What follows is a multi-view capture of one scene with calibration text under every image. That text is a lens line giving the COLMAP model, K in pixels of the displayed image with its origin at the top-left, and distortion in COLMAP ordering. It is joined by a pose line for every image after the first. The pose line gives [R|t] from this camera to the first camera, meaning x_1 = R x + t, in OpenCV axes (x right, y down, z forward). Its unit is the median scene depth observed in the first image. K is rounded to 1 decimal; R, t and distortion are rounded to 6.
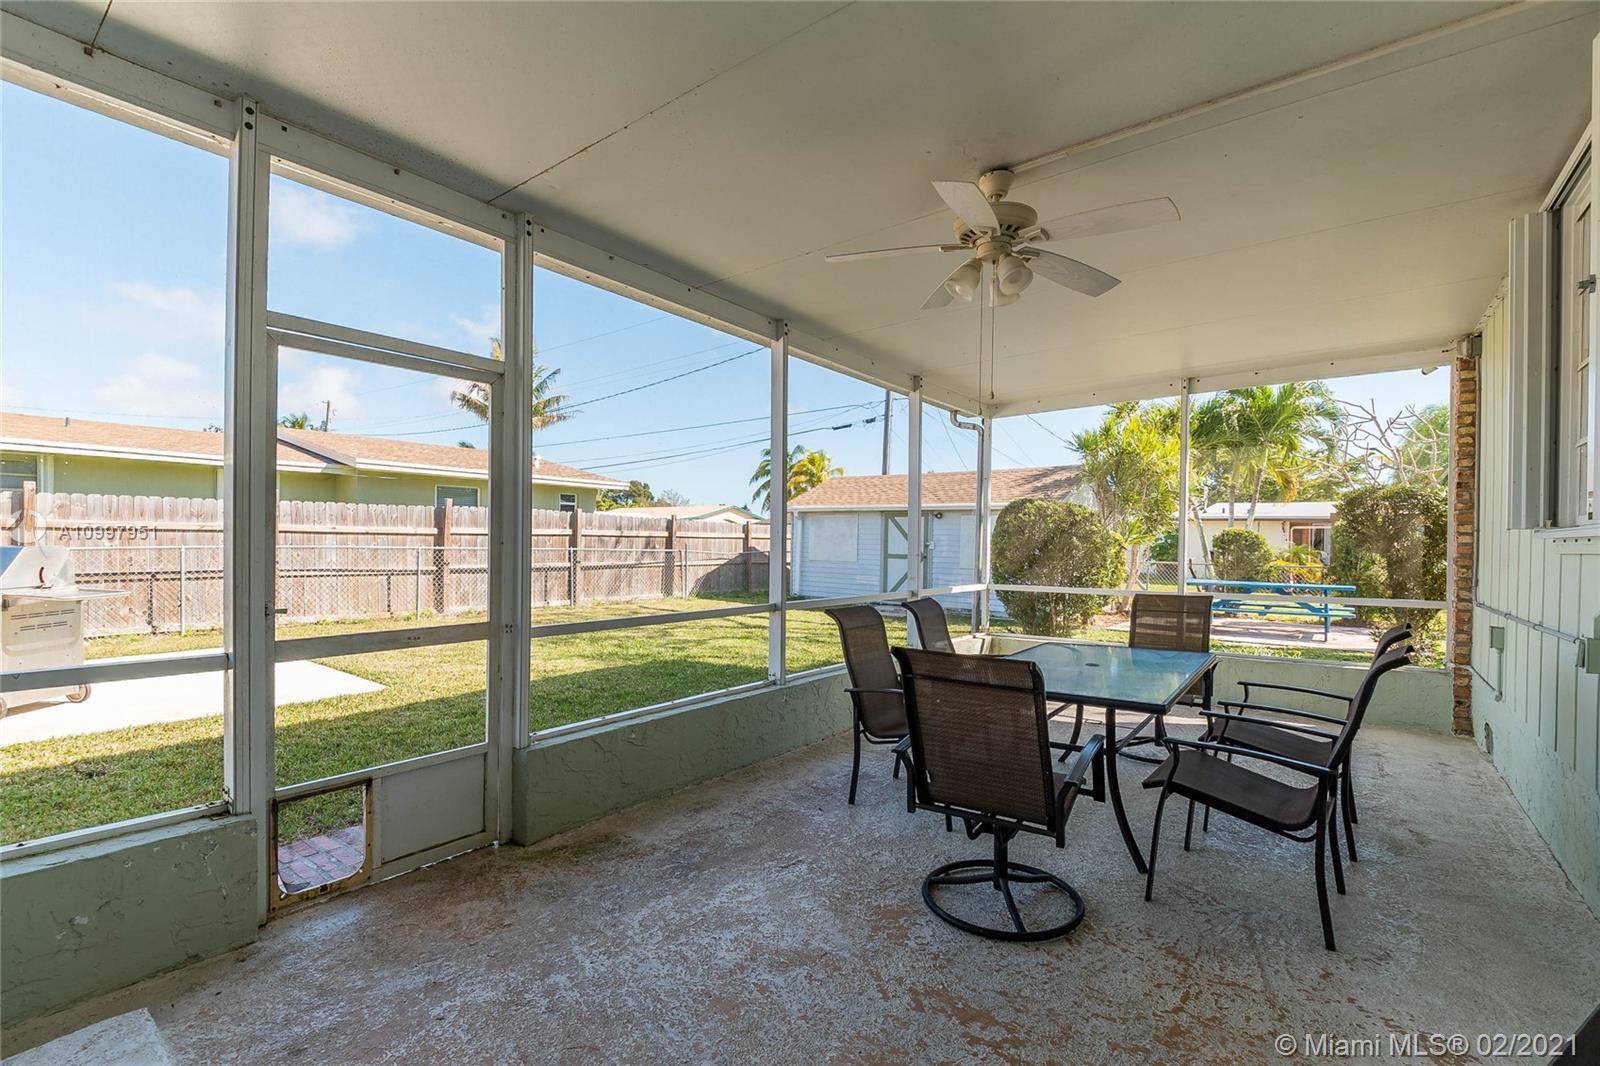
lens RADIAL K [[716.1, 0, 805.7], [0, 716.1, 541.9], [0, 0, 1]] dist [-0.000409, -0.008820]
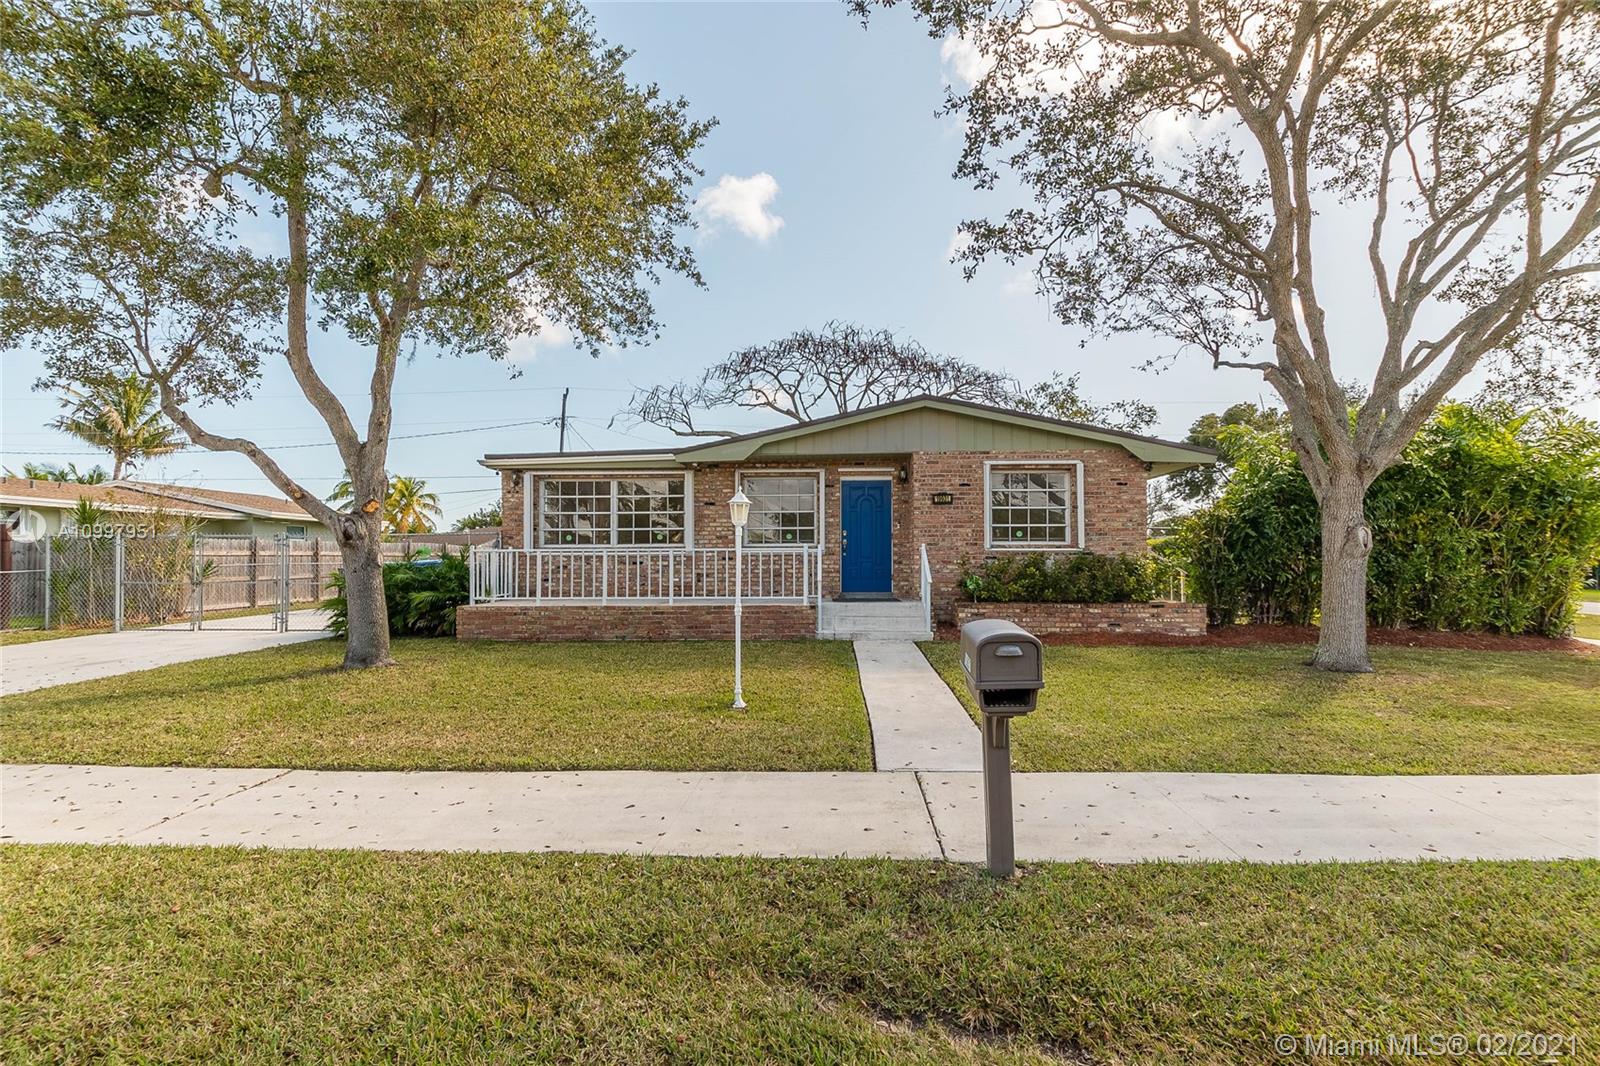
lens RADIAL K [[749.7, 0, 800.7], [0, 749.7, 532.4], [0, 0, 1]] dist [0.002272, -0.000303]
pose [[0.817254, 0.007241, 0.576232, -0.635907], [0.013748, 0.999391, -0.032058, 0.012967], [-0.576114, 0.034122, 0.816657, -1.160259]]
